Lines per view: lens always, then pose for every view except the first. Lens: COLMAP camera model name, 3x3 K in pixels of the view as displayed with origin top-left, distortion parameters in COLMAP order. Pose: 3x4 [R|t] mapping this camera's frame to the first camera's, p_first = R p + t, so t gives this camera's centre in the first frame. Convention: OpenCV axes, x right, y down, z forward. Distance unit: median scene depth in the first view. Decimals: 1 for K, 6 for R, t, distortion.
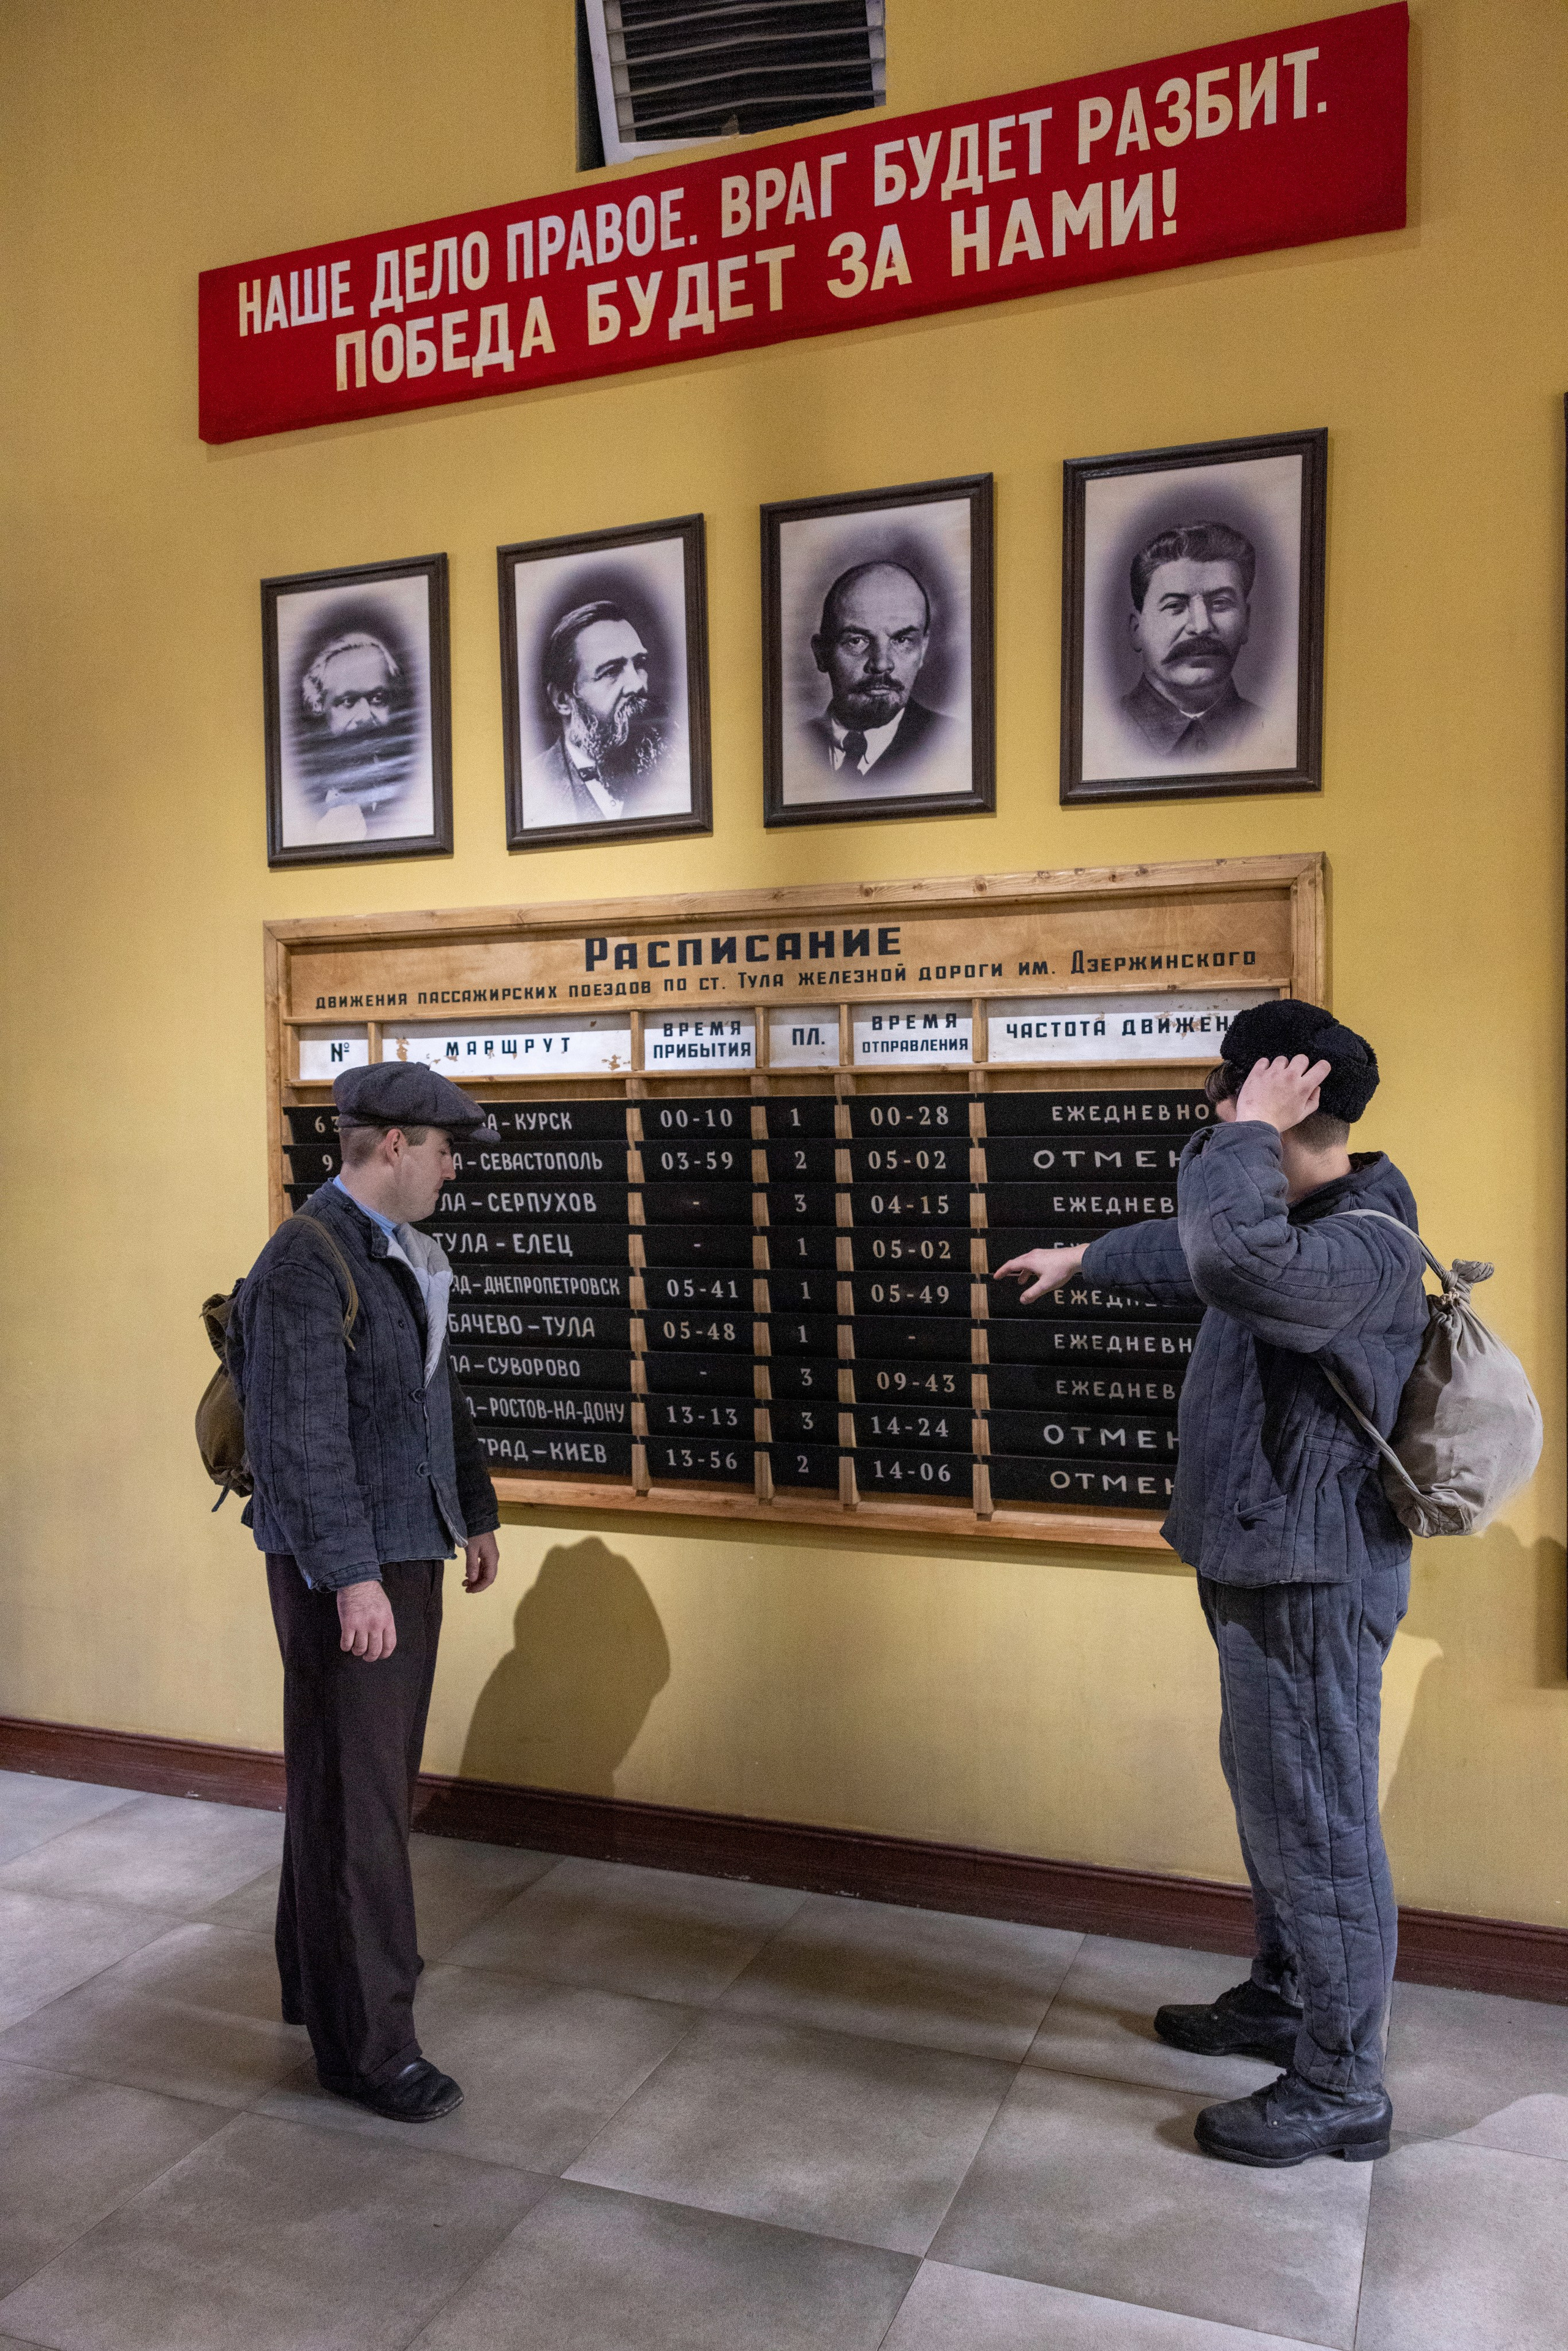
lens RADIAL K [[1830.8, 0, 787.2], [0, 1830.8, 1179.3], [0, 0, 1]] dist [0.008871, 0.005809]
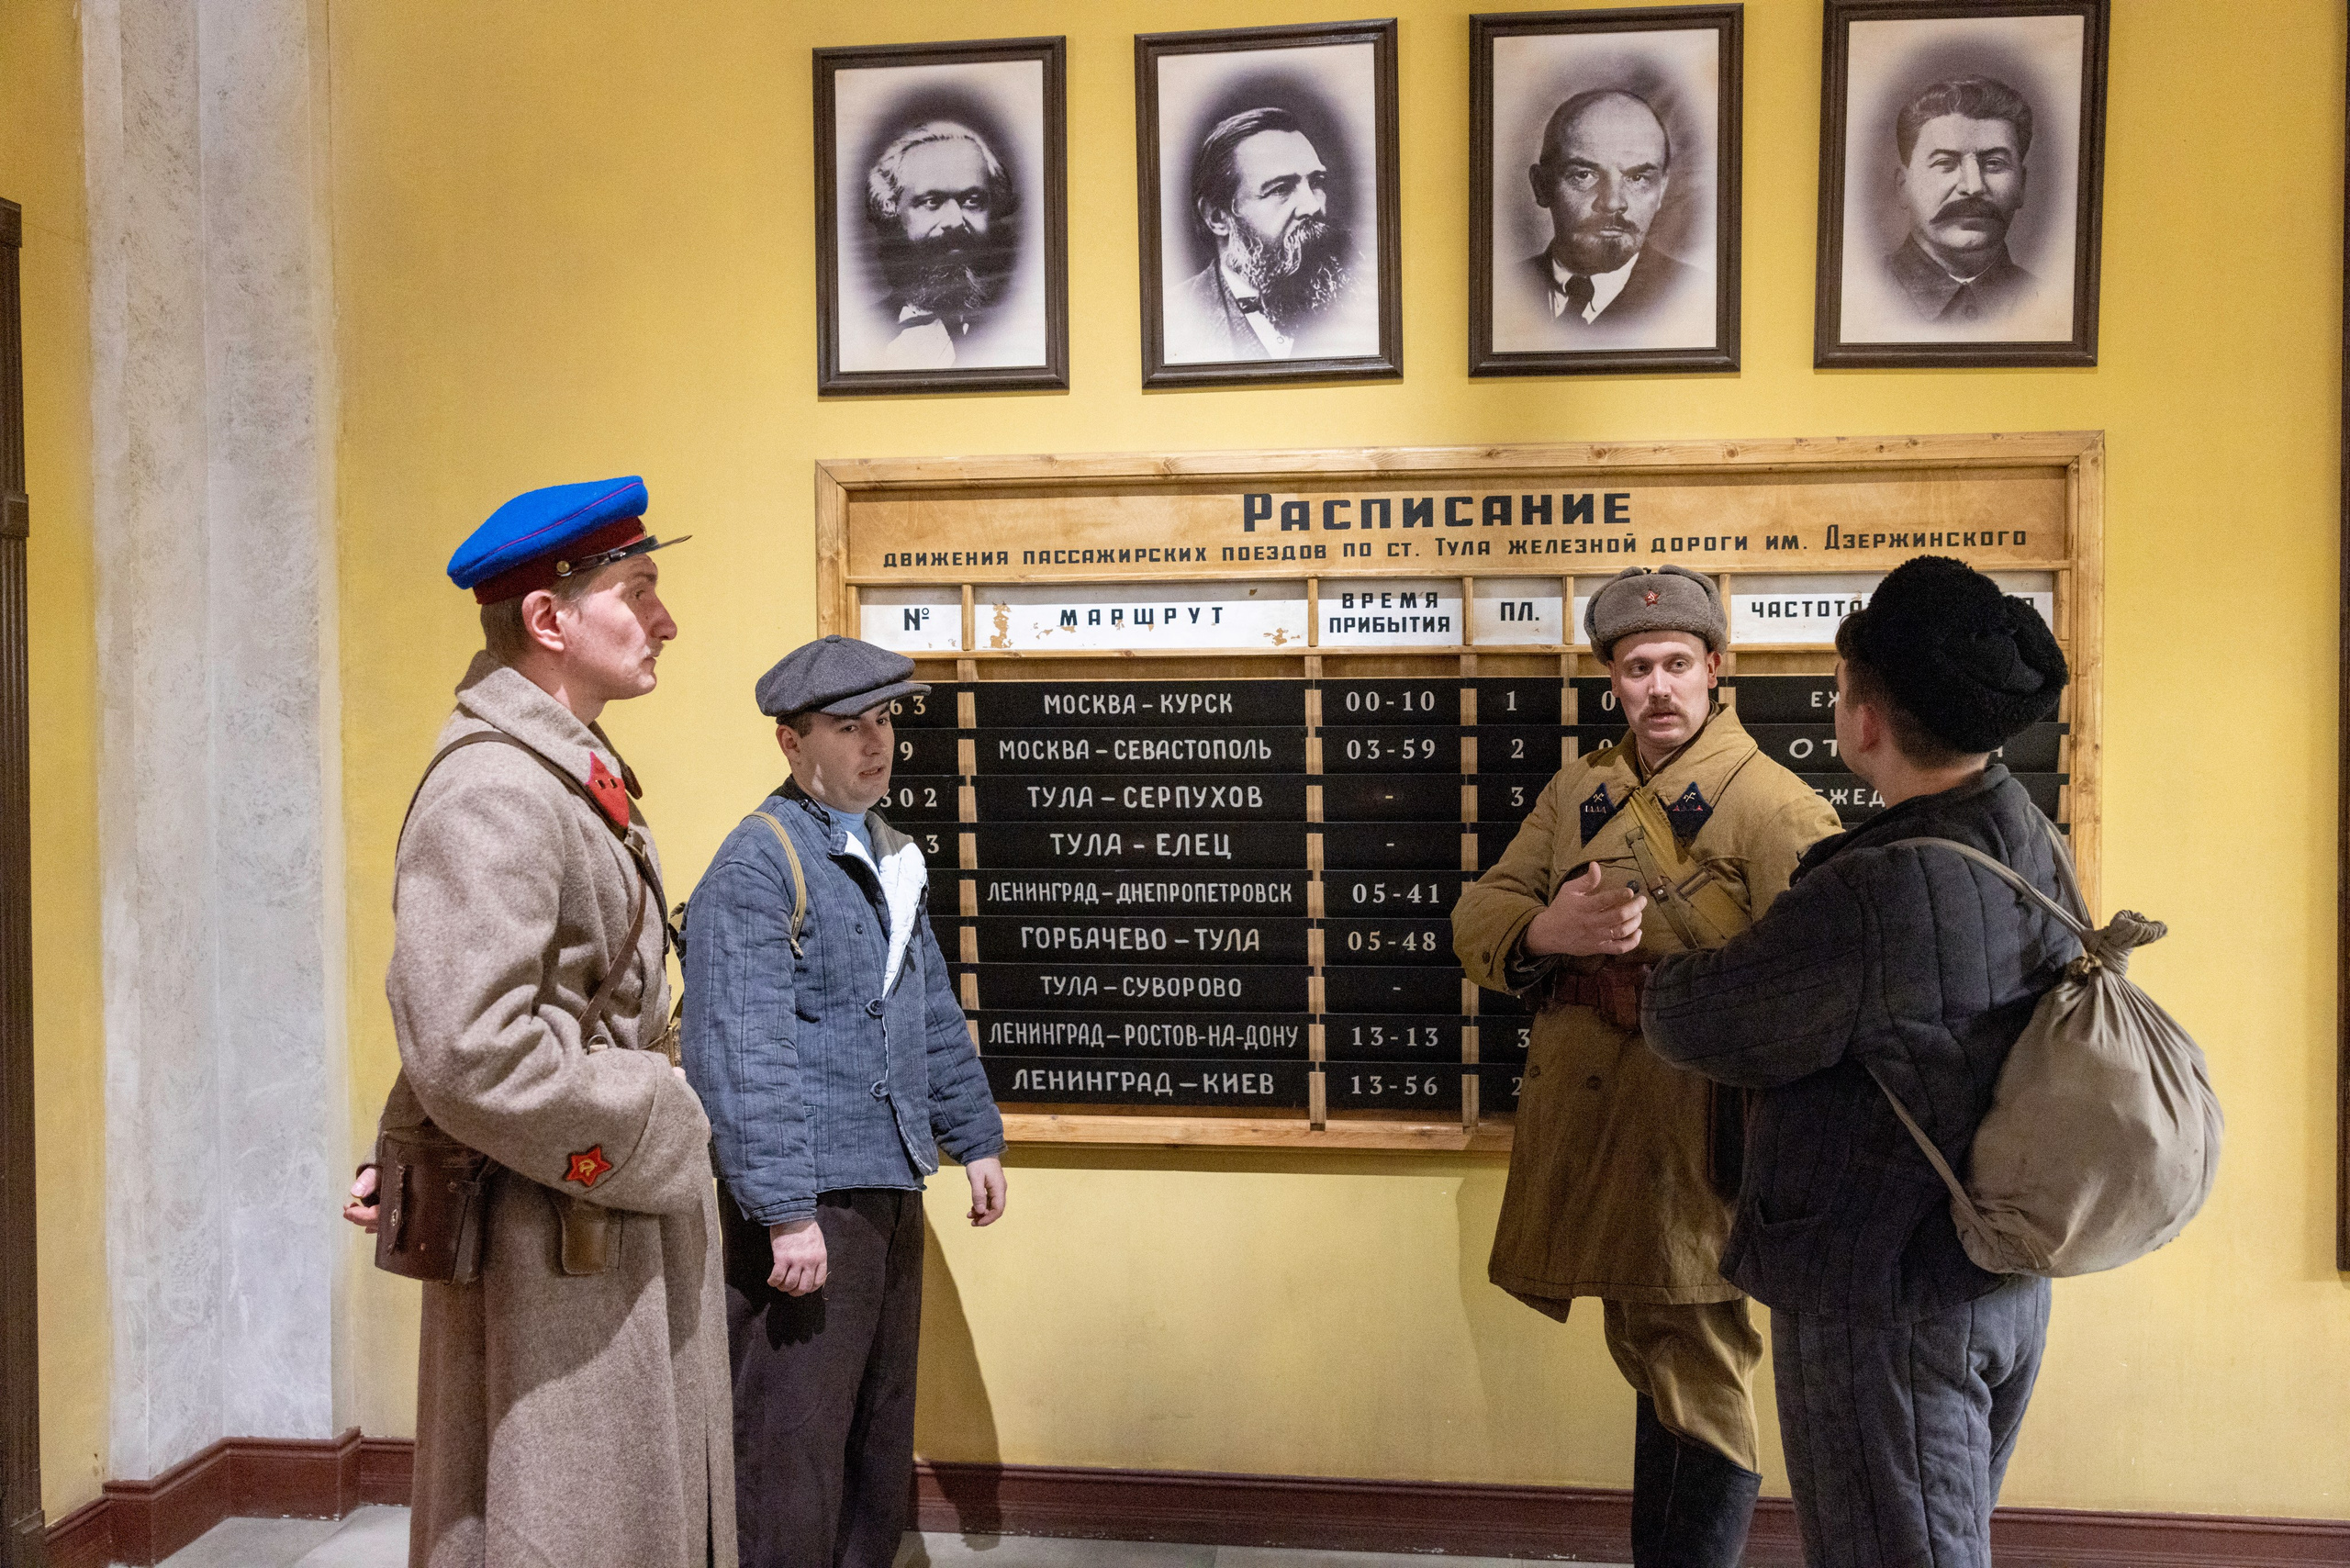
lens RADIAL K [[1975.6, 0, 1181.2], [0, 1975.6, 779.1], [0, 0, 1]] dist [-0.007593, 0.025336]
pose [[0.968340, -0.002629, 0.249623, -0.387623], [0.000995, 0.999977, 0.006671, -0.002179], [-0.249635, -0.006212, 0.968320, 0.100714]]
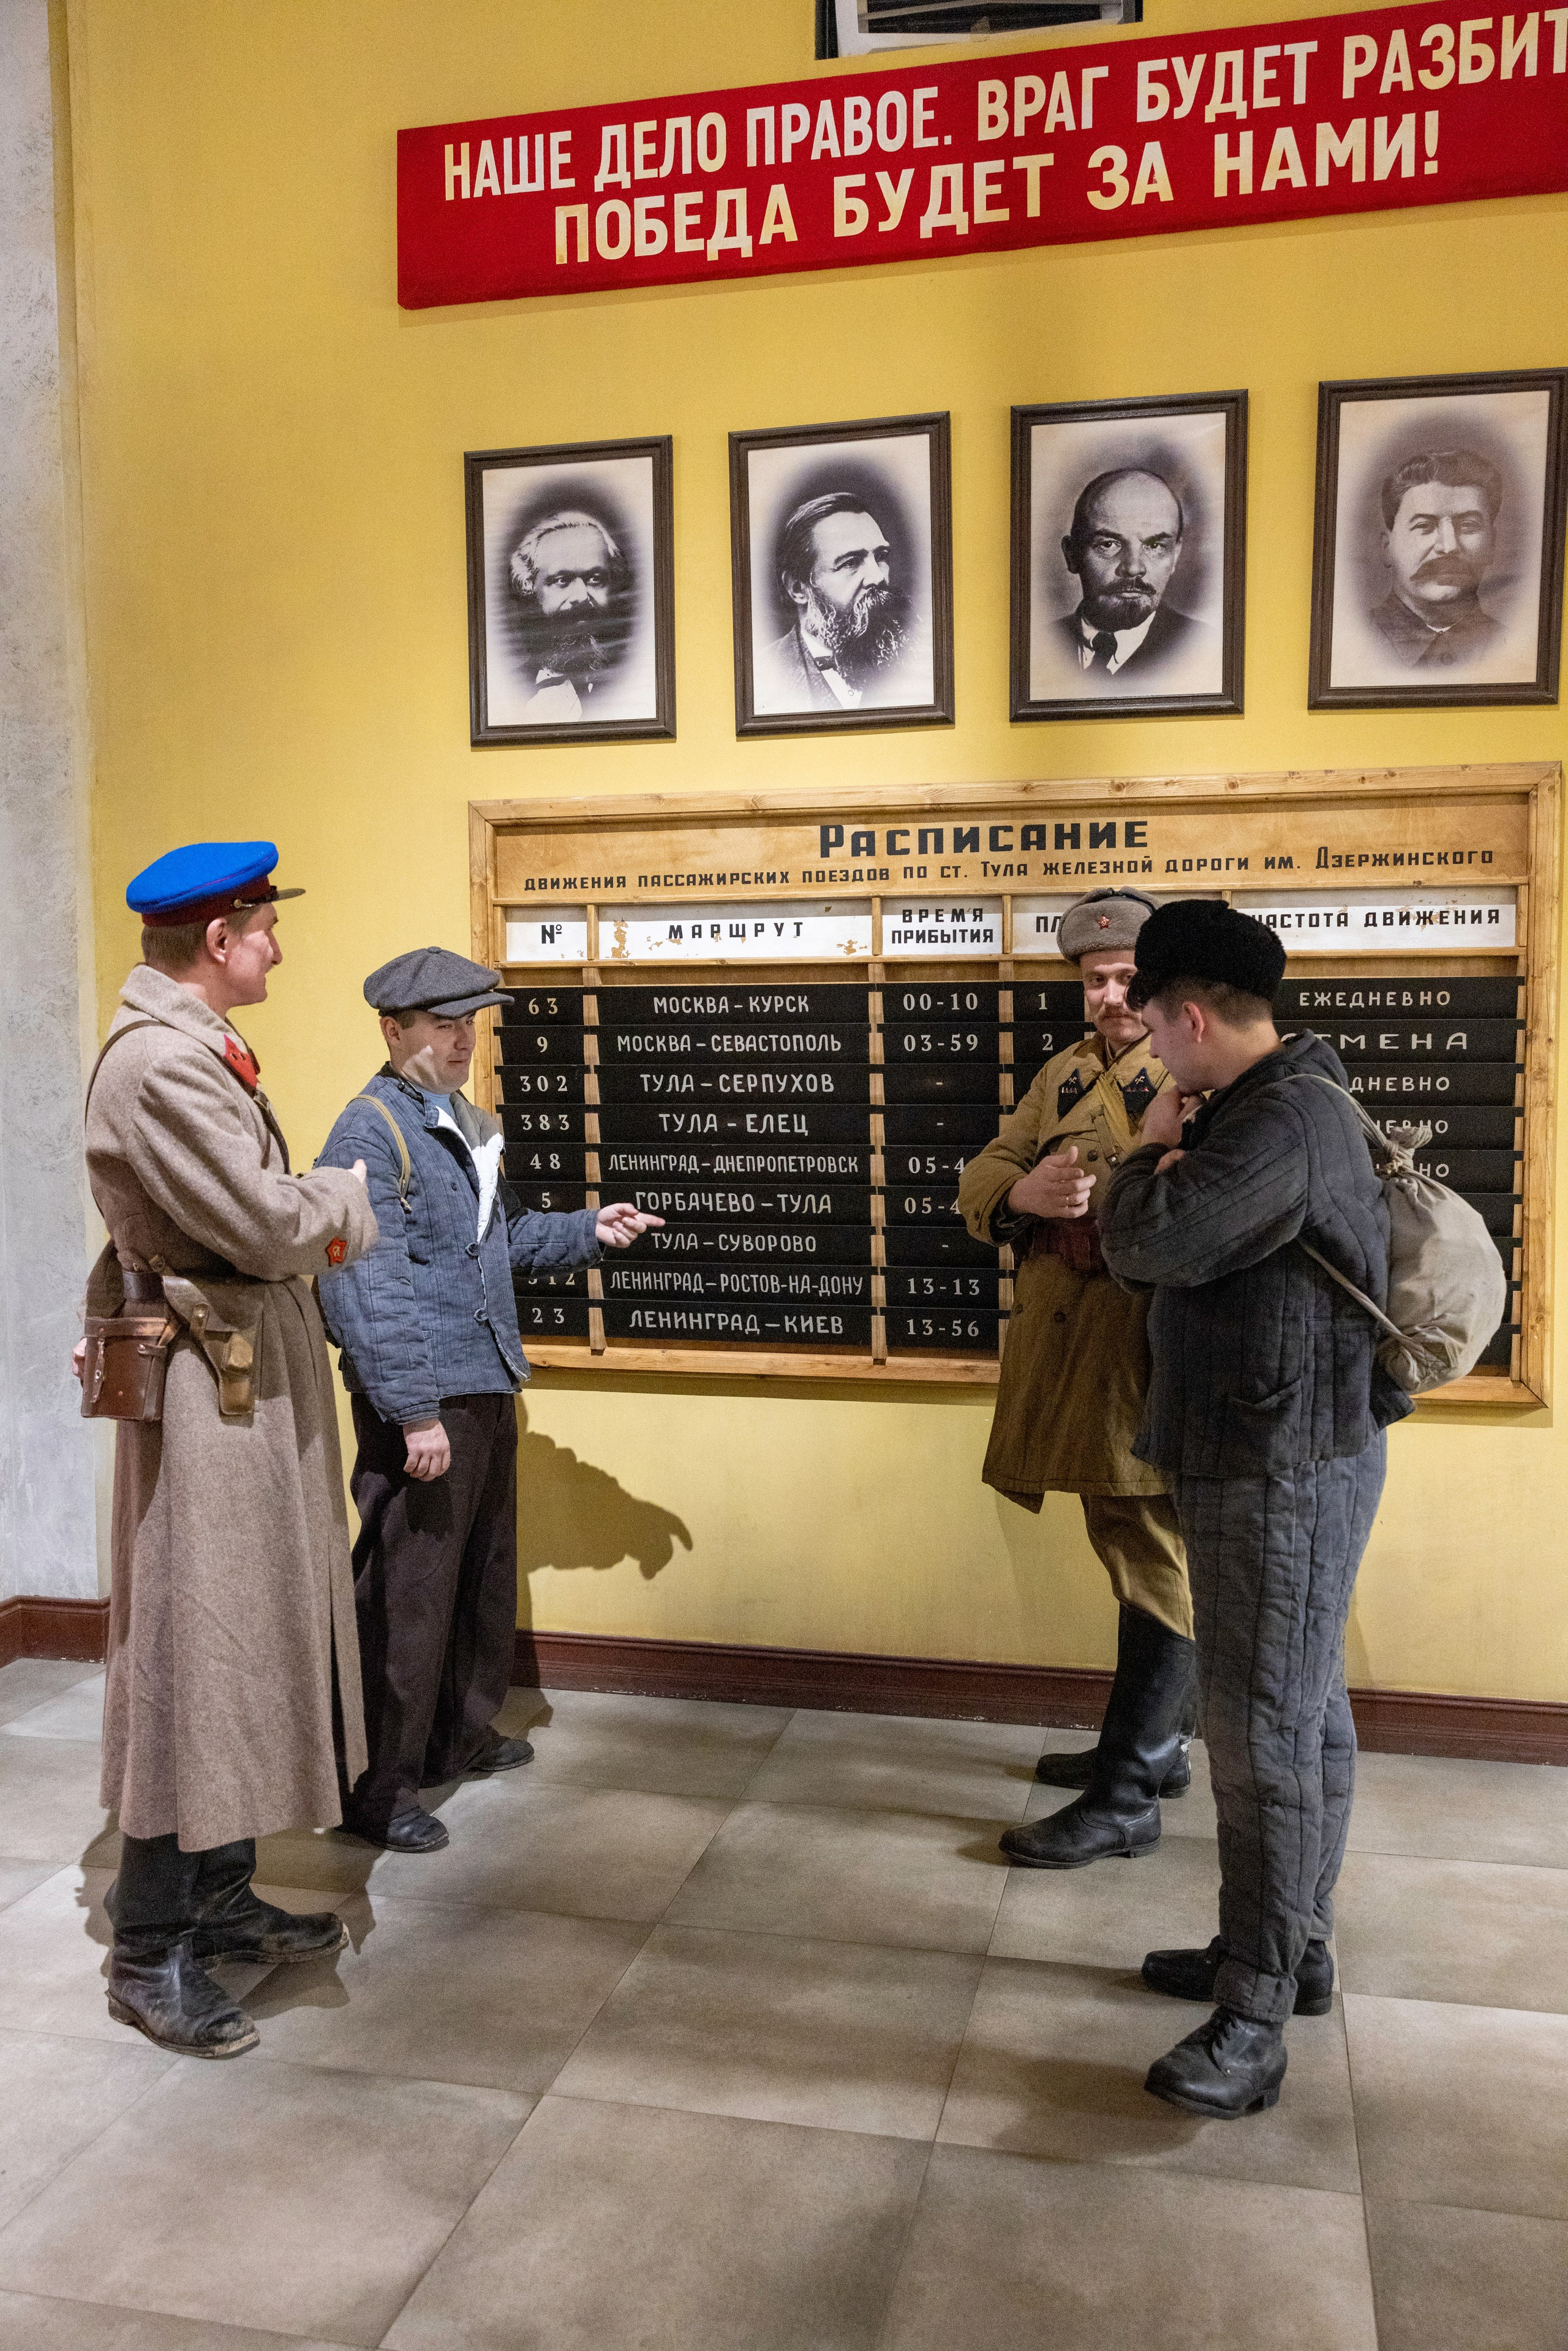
lens RADIAL K [[1976.2, 0, 781.2], [0, 1976.2, 1173.7], [0, 0, 1]] dist [-0.007593, 0.025336]
pose [[0.990844, -0.005864, 0.134881, -0.292465], [-0.000937, 0.998734, 0.050303, 0.007800], [-0.135005, -0.049969, 0.989584, -0.104132]]
